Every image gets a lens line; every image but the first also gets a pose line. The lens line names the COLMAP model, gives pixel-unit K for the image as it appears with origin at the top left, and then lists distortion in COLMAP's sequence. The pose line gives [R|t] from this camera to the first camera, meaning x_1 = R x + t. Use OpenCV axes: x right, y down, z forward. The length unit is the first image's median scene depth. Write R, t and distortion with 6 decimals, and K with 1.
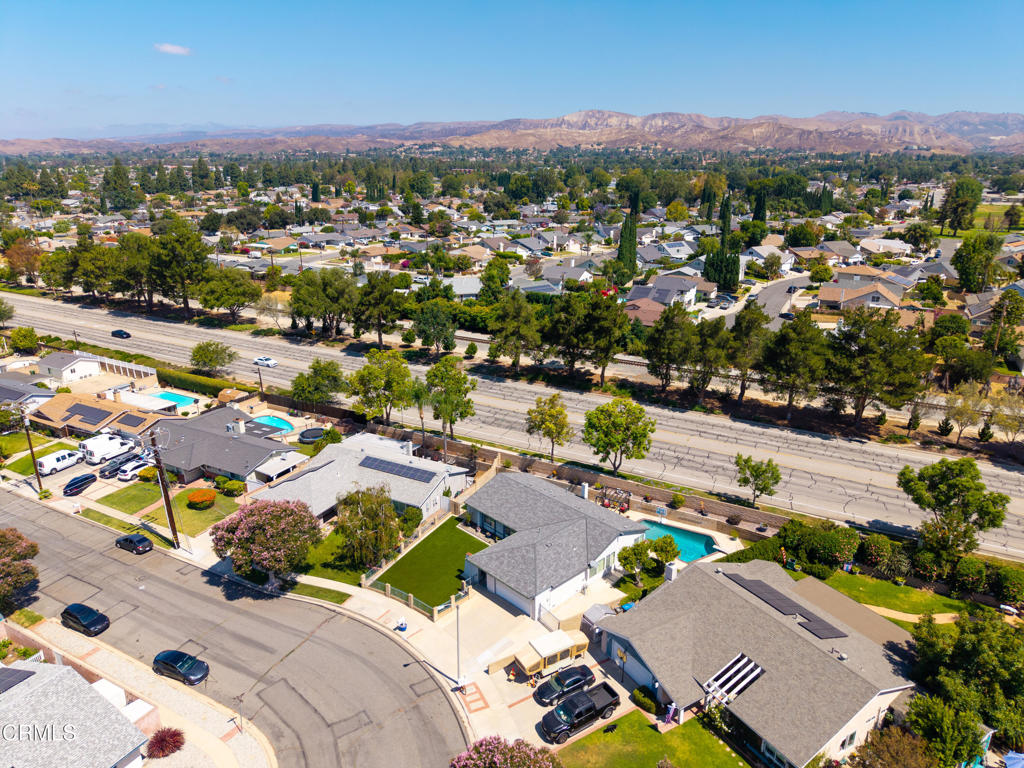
lens RADIAL K [[683.9, 0, 515.1], [0, 683.9, 380.3], [0, 0, 1]] dist [0.003969, -0.004797]
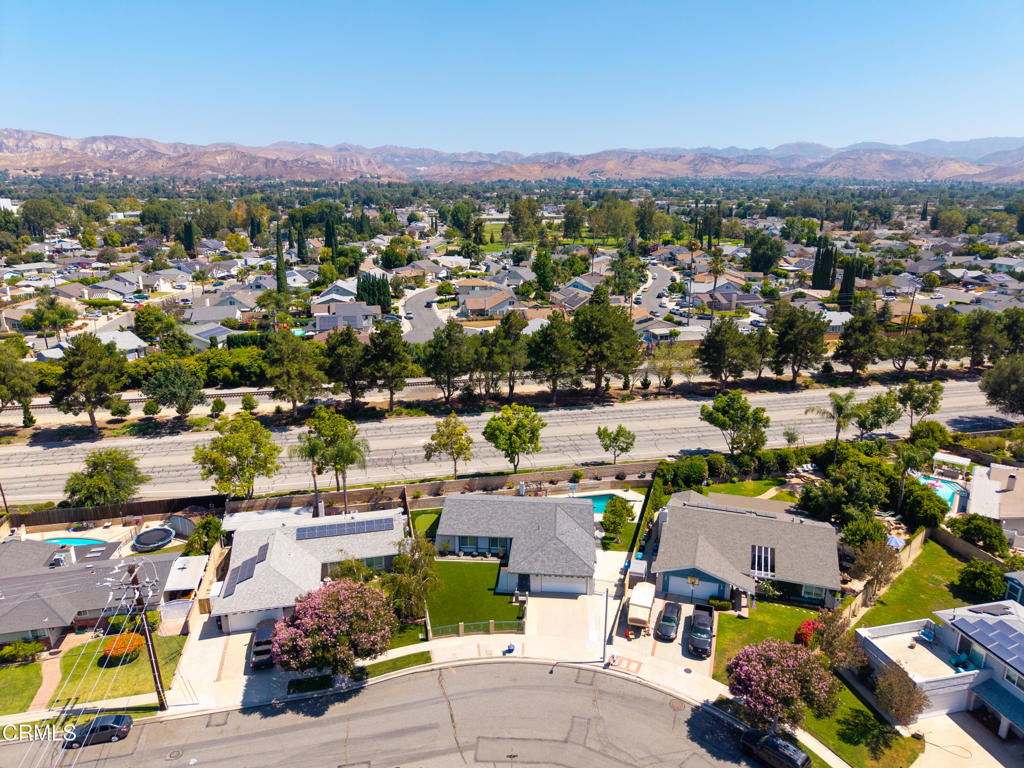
lens RADIAL K [[683.9, 0, 515.1], [0, 683.9, 380.3], [0, 0, 1]] dist [0.003969, -0.004797]
pose [[0.754036, -0.182498, 0.630971, -0.469855], [0.205383, 0.977966, 0.037418, -0.046324], [-0.623897, 0.101376, 0.774904, 0.098924]]
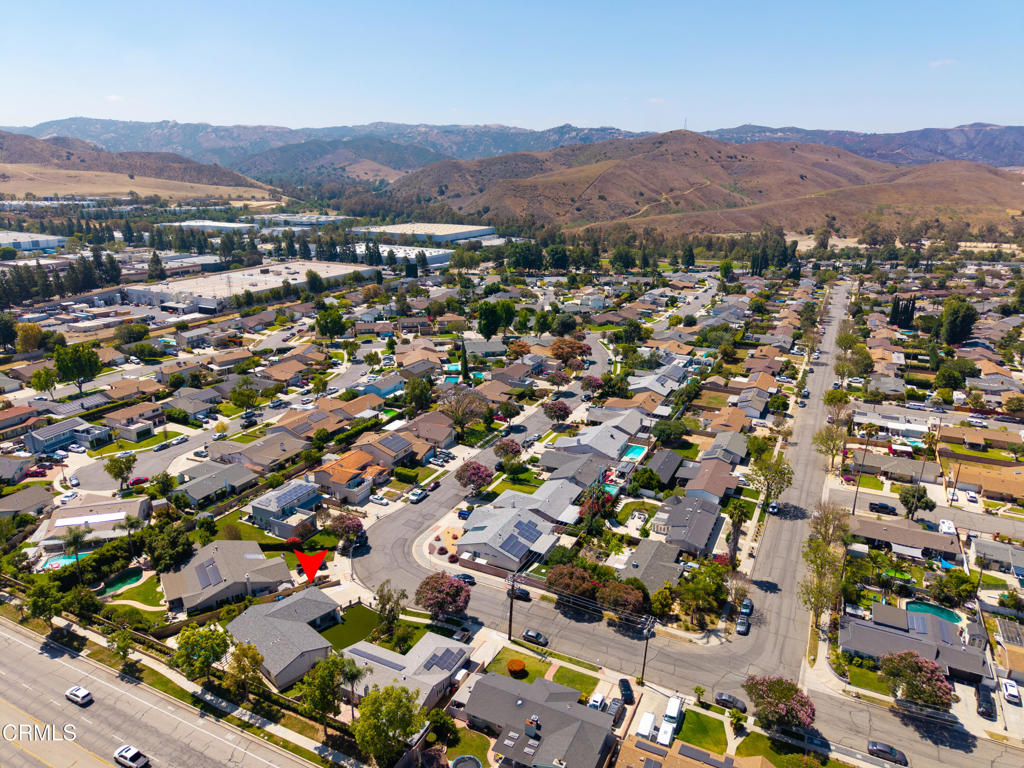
lens RADIAL K [[683.9, 0, 515.1], [0, 683.9, 380.3], [0, 0, 1]] dist [0.003969, -0.004797]
pose [[-0.999348, -0.005459, -0.035680, -0.338722], [-0.024786, 0.822385, 0.568391, -0.935179], [0.026240, 0.568905, -0.821984, 1.546536]]
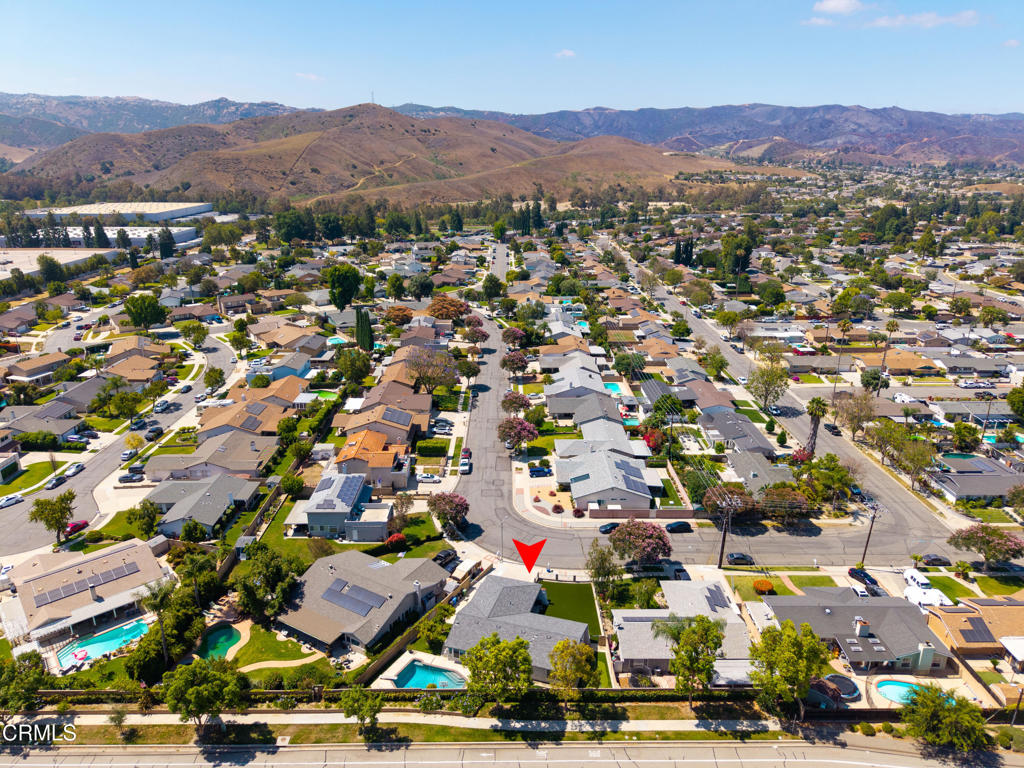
lens RADIAL K [[683.9, 0, 515.1], [0, 683.9, 380.3], [0, 0, 1]] dist [0.003969, -0.004797]
pose [[-0.879924, 0.140622, -0.453827, 0.449522], [-0.152859, 0.820620, 0.550652, -0.696573], [0.449853, 0.553903, -0.700588, 1.273645]]
